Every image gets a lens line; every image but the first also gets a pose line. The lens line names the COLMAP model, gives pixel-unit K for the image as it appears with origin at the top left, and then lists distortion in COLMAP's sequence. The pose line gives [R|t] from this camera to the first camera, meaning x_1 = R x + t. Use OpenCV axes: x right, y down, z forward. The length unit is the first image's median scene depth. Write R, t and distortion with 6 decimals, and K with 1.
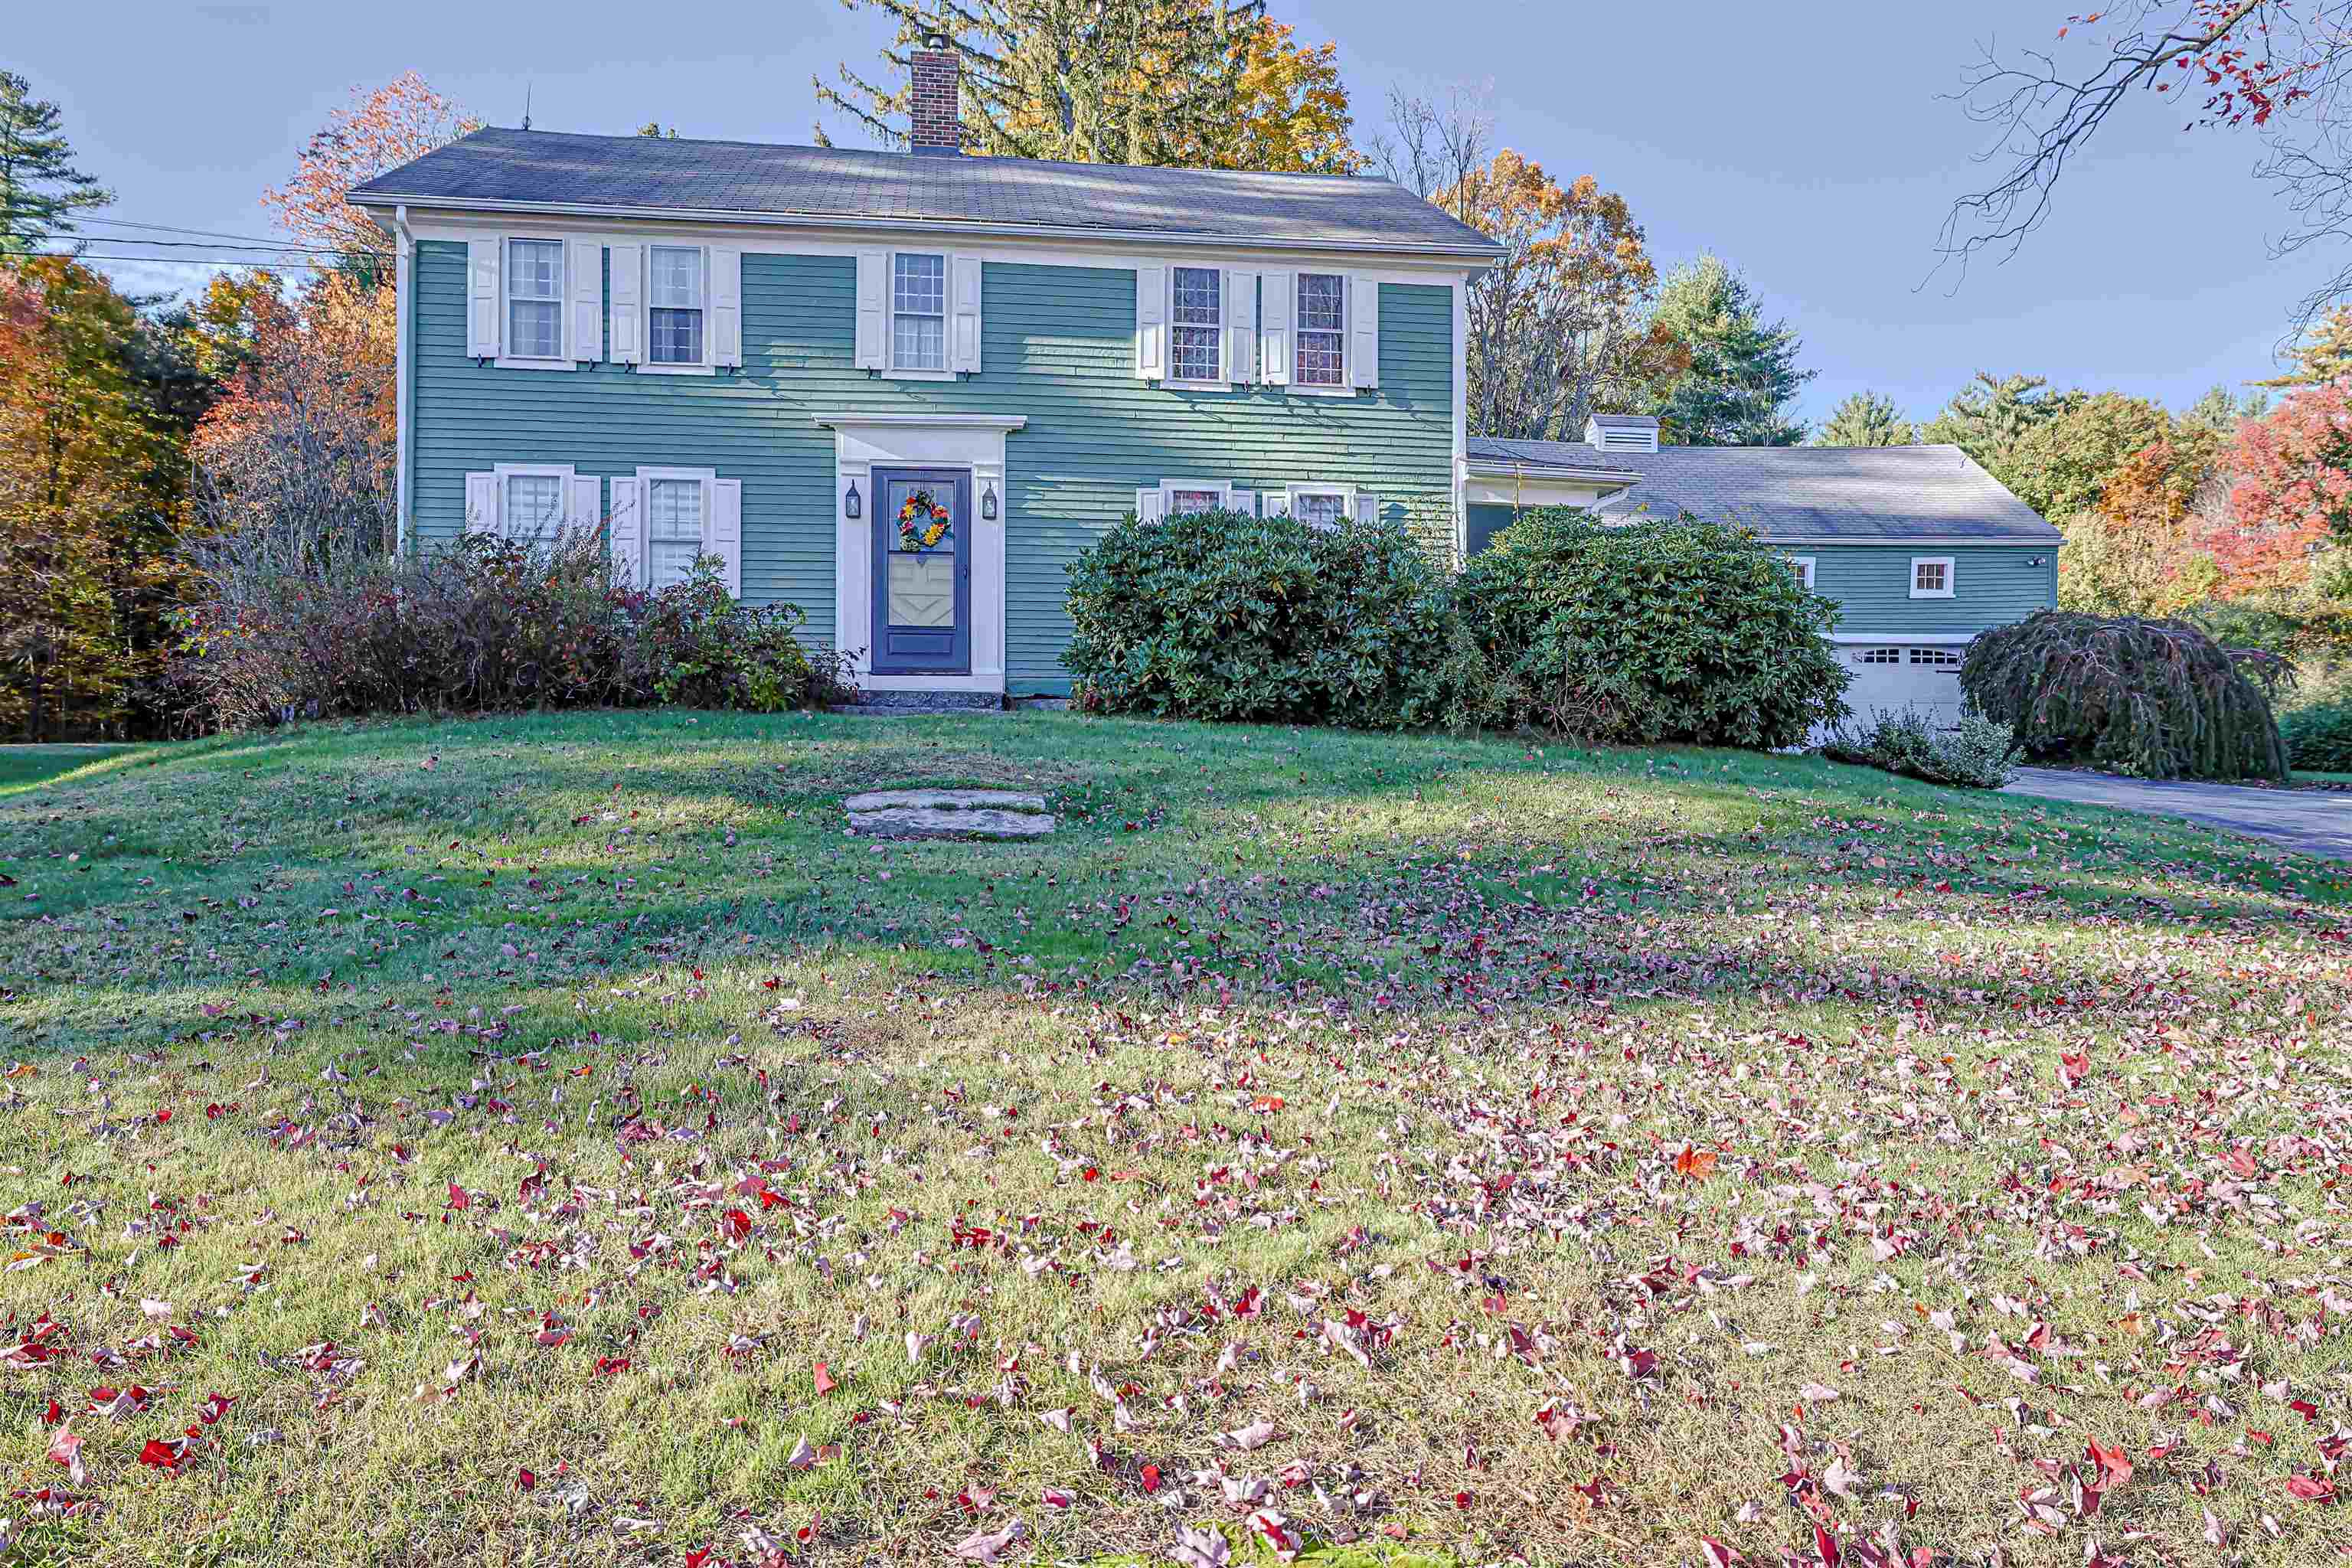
lens RADIAL K [[1600.5, 0, 1179.7], [0, 1600.5, 773.6], [0, 0, 1]] dist [-0.001881, -0.002089]
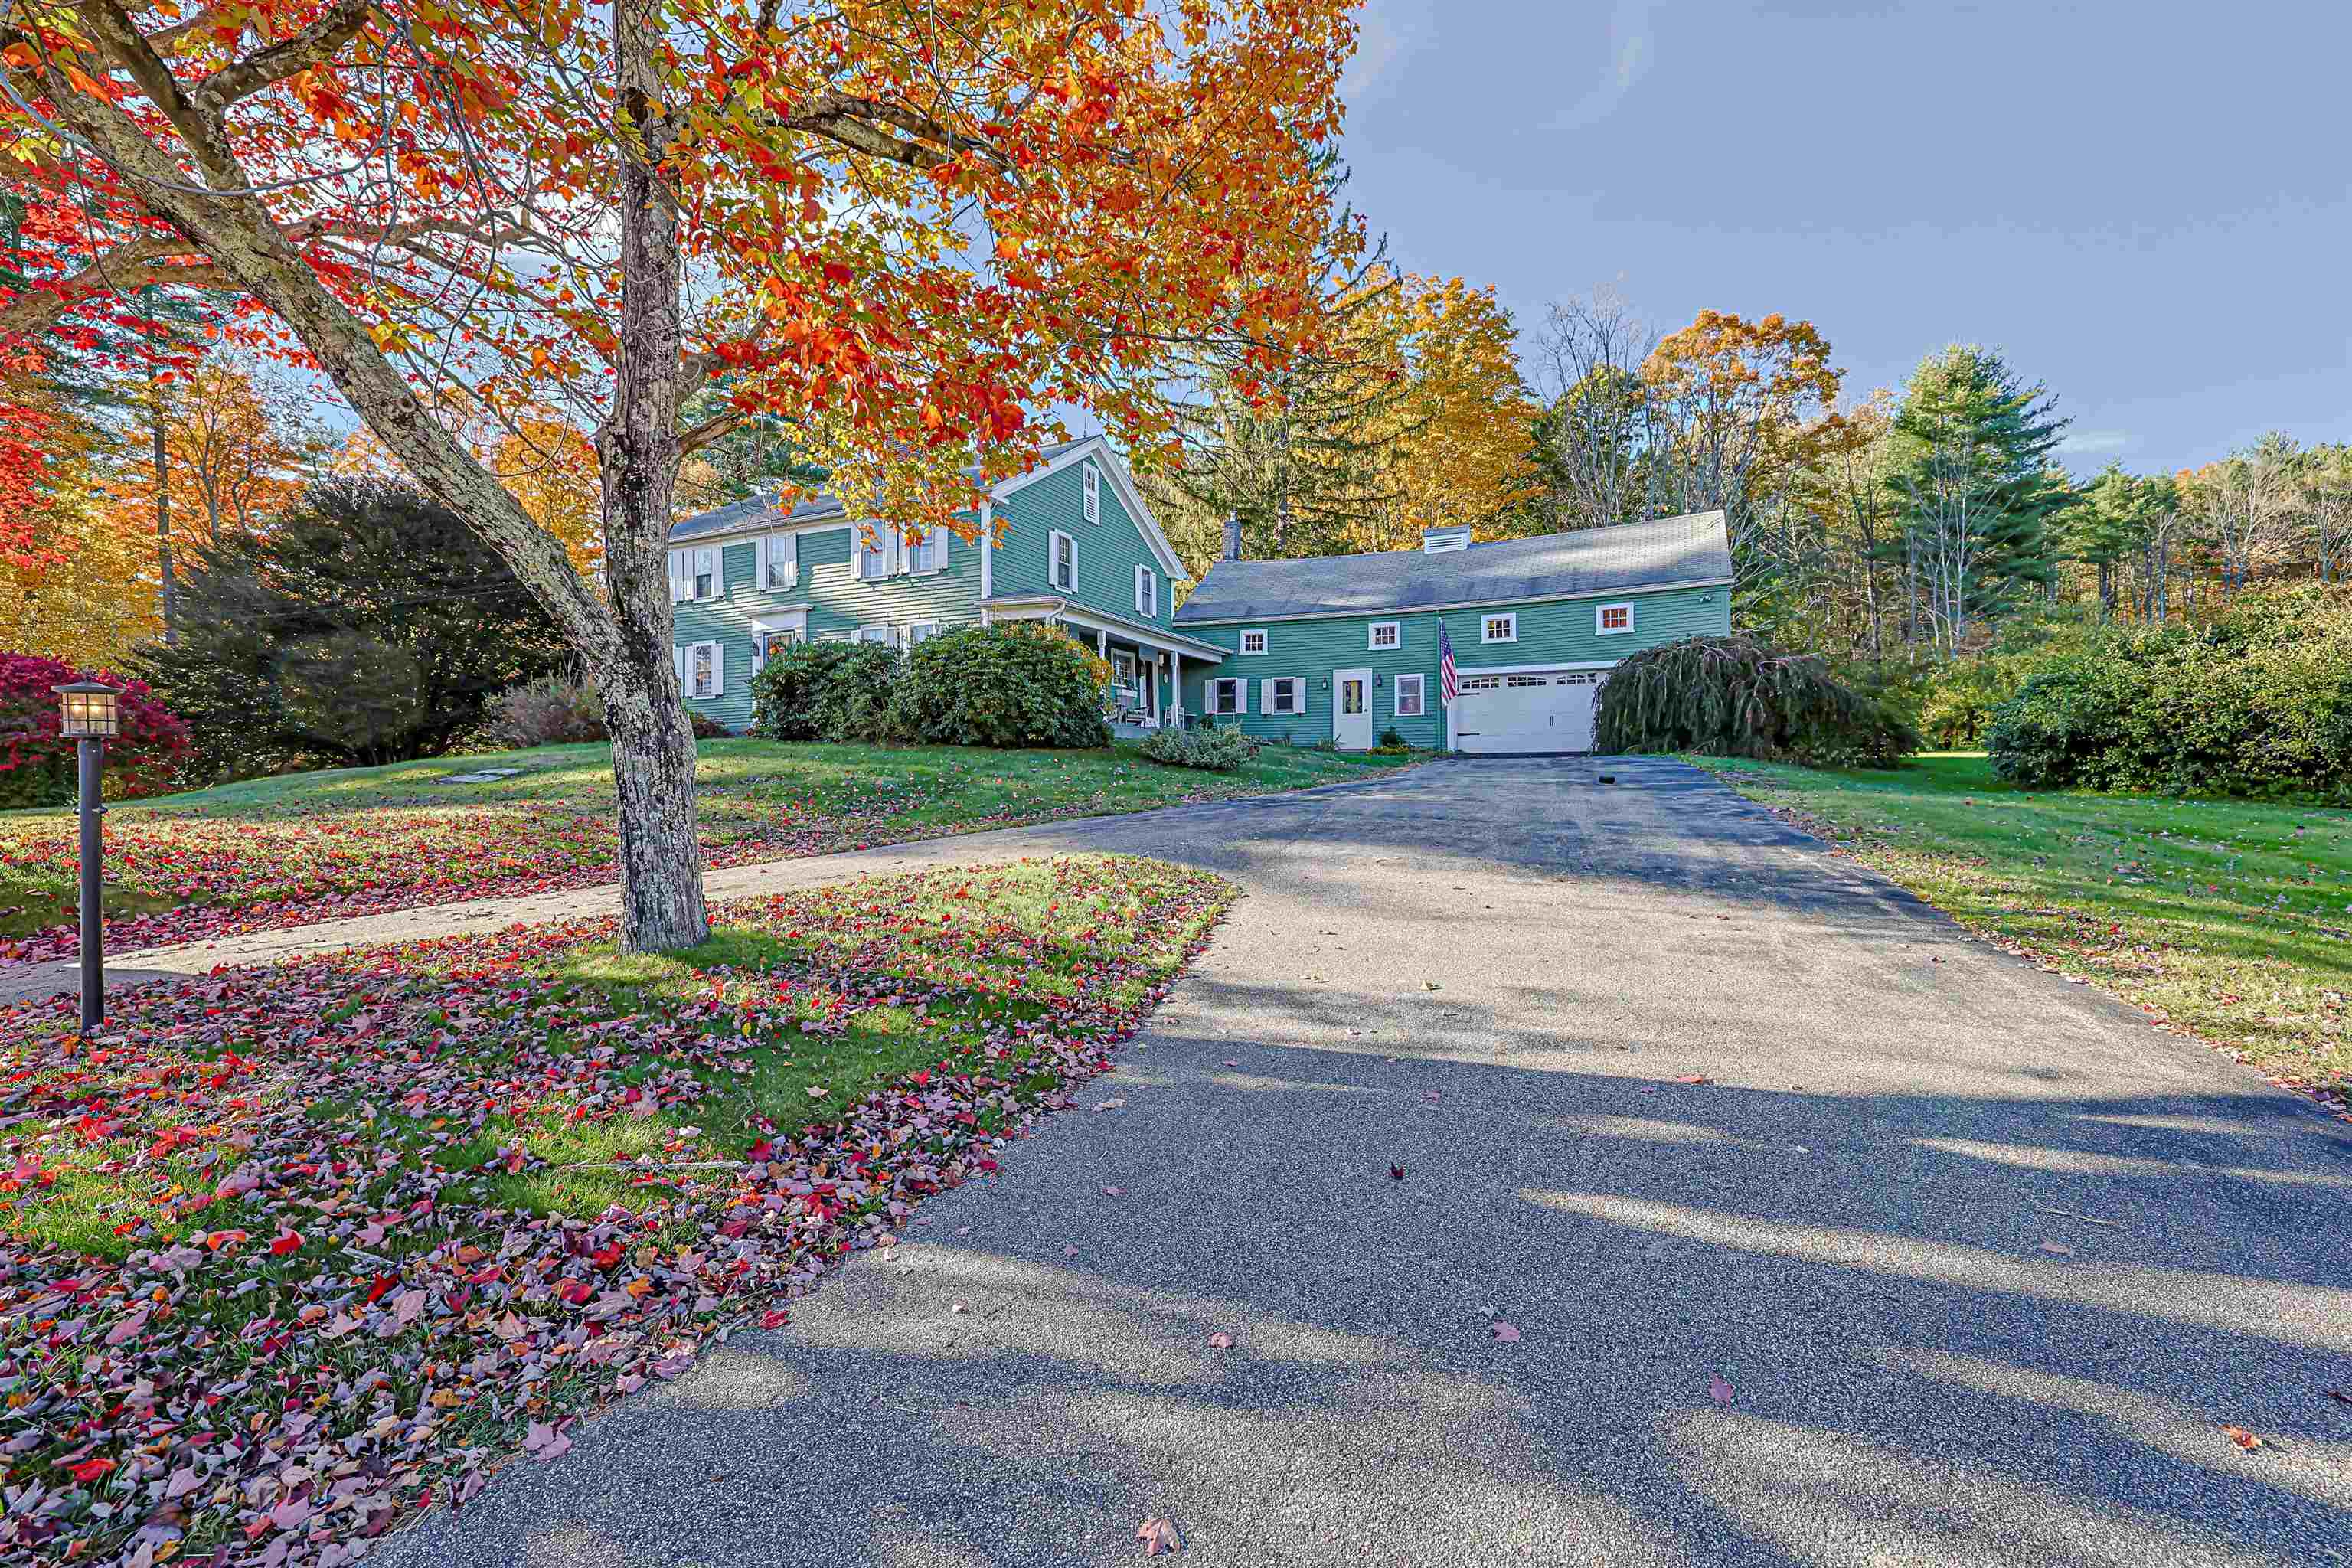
lens RADIAL K [[1000.8, 0, 1176.0], [0, 1000.8, 784.0], [0, 0, 1]] dist [-0.000913, -0.000359]
pose [[0.832707, -0.003415, -0.553703, 1.096859], [0.006333, 0.999974, 0.003356, 0.020921], [0.553677, -0.006302, 0.832708, 0.147894]]
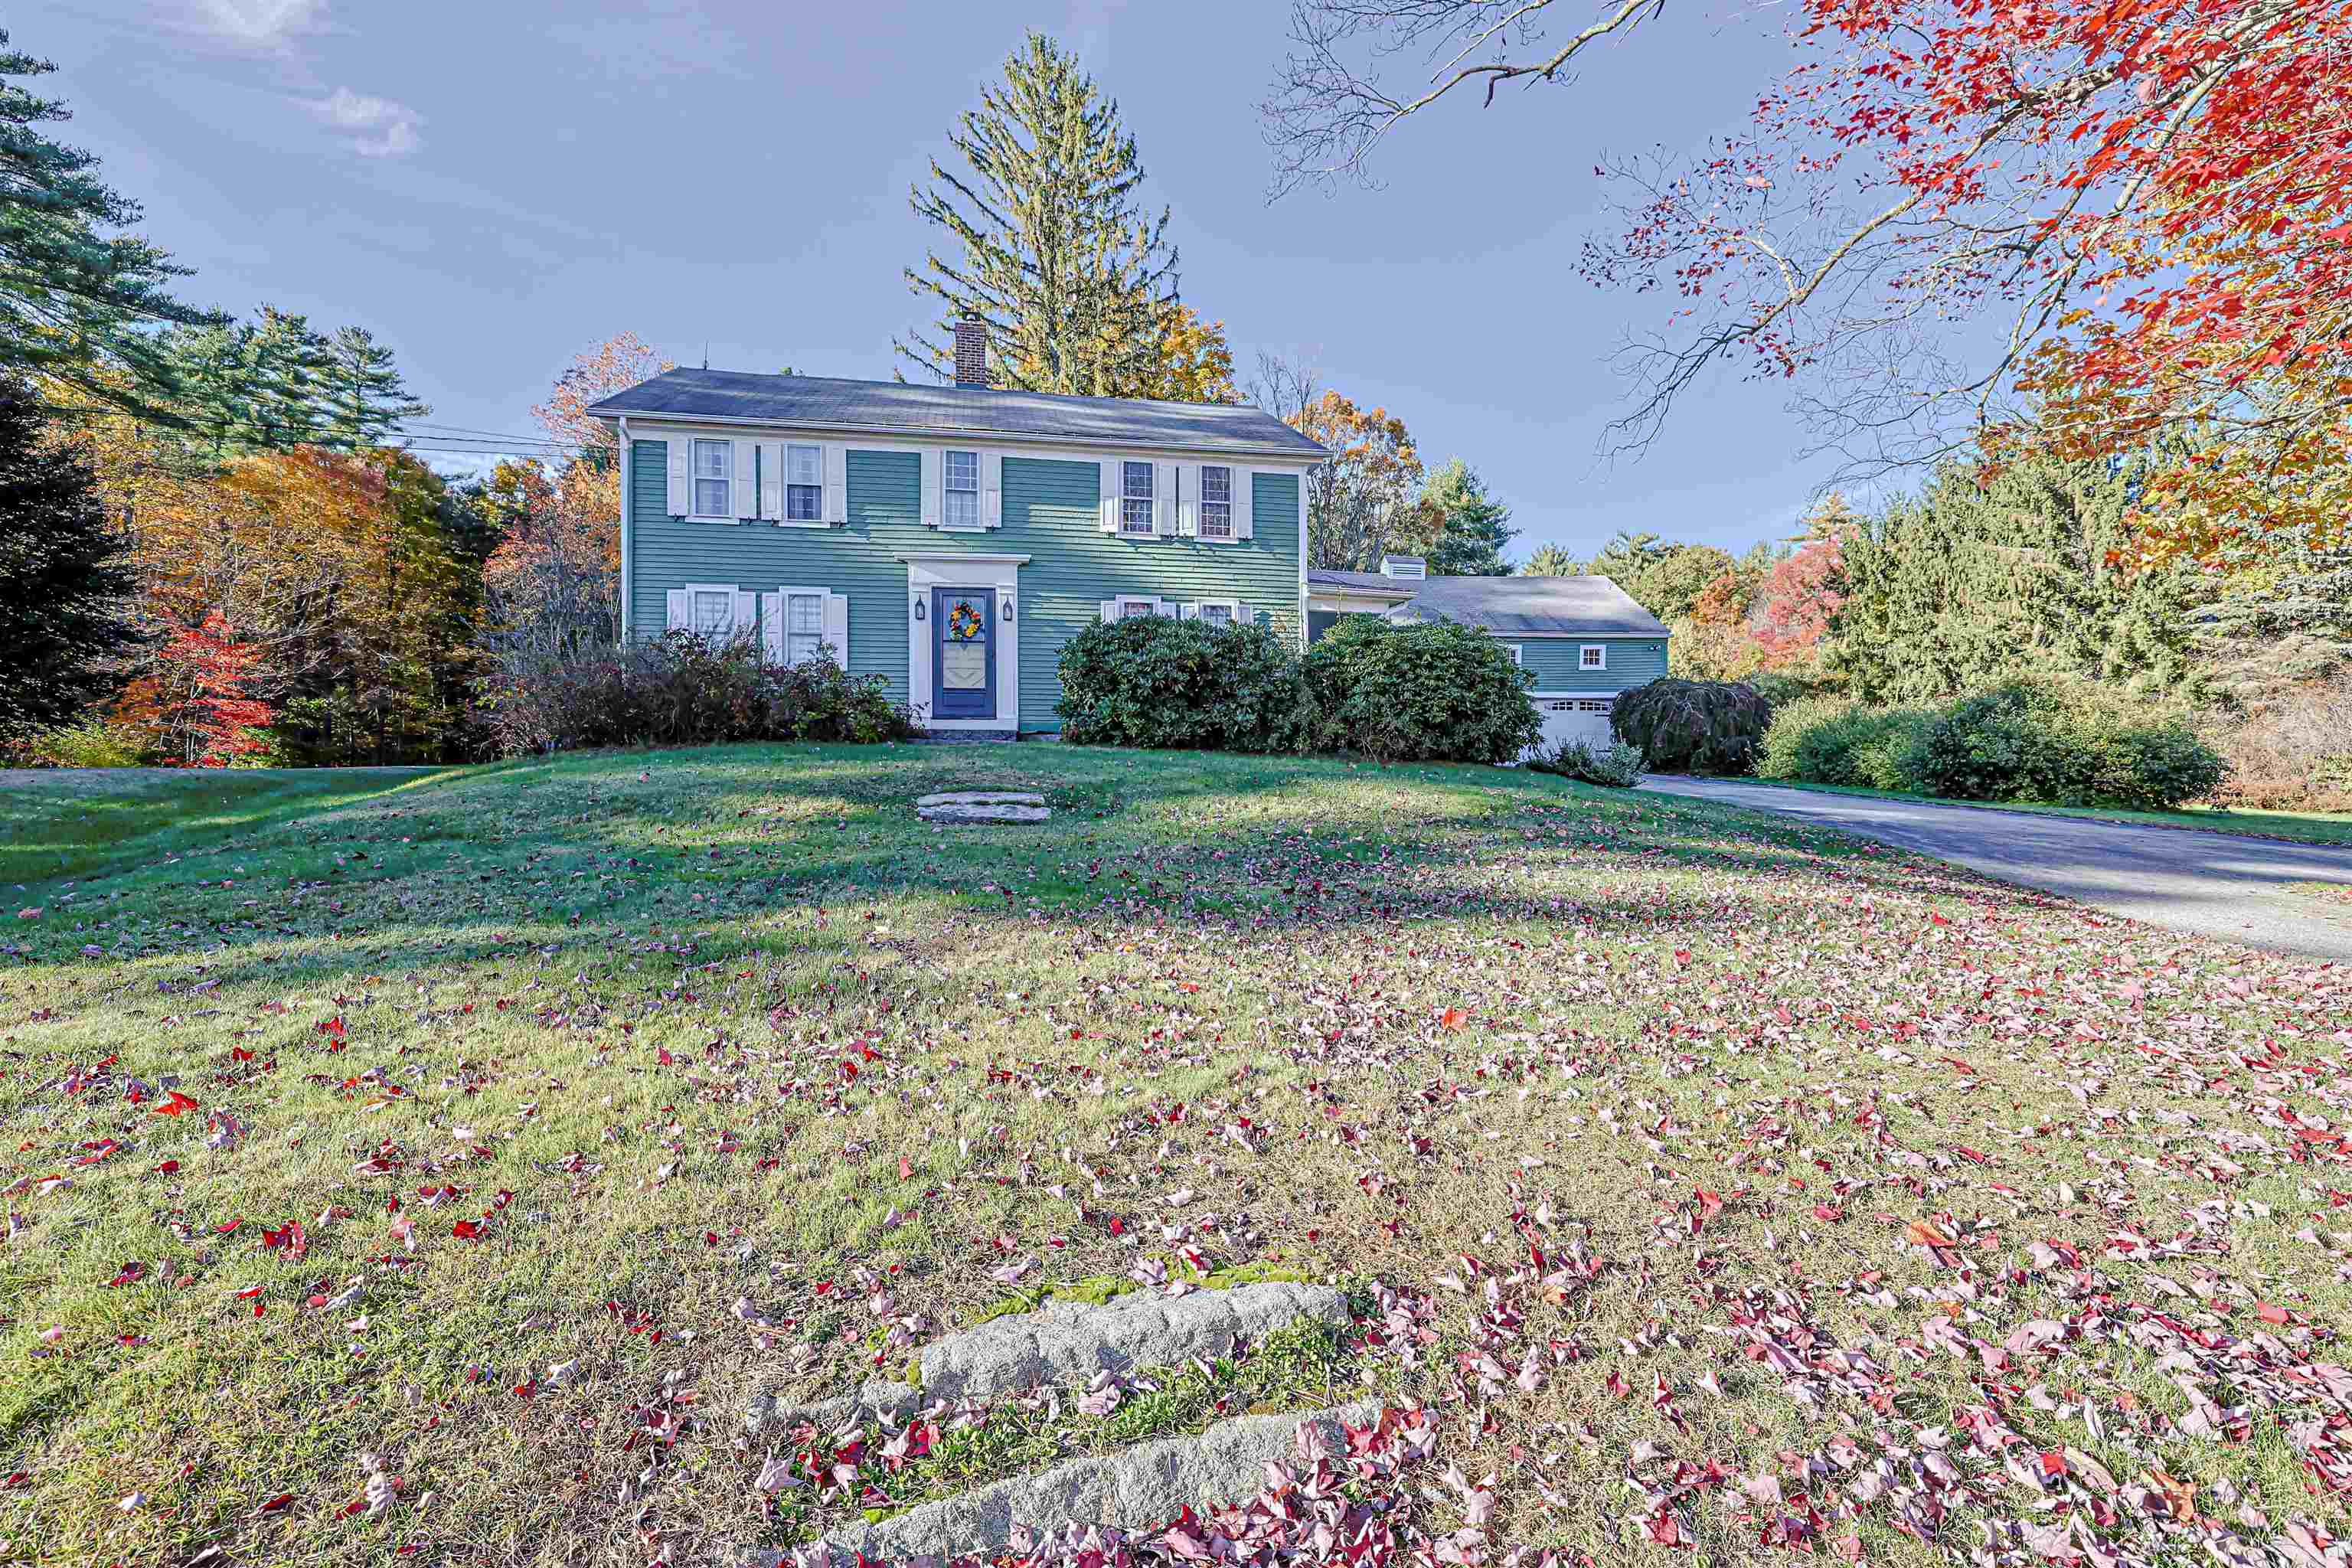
lens RADIAL K [[1000.8, 0, 1176.0], [0, 1000.8, 784.0], [0, 0, 1]] dist [-0.000913, -0.000359]
pose [[0.998752, -0.006476, 0.049513, -0.003187], [0.006390, 0.999978, 0.001898, 0.001446], [-0.049524, -0.001579, 0.998772, 0.007638]]
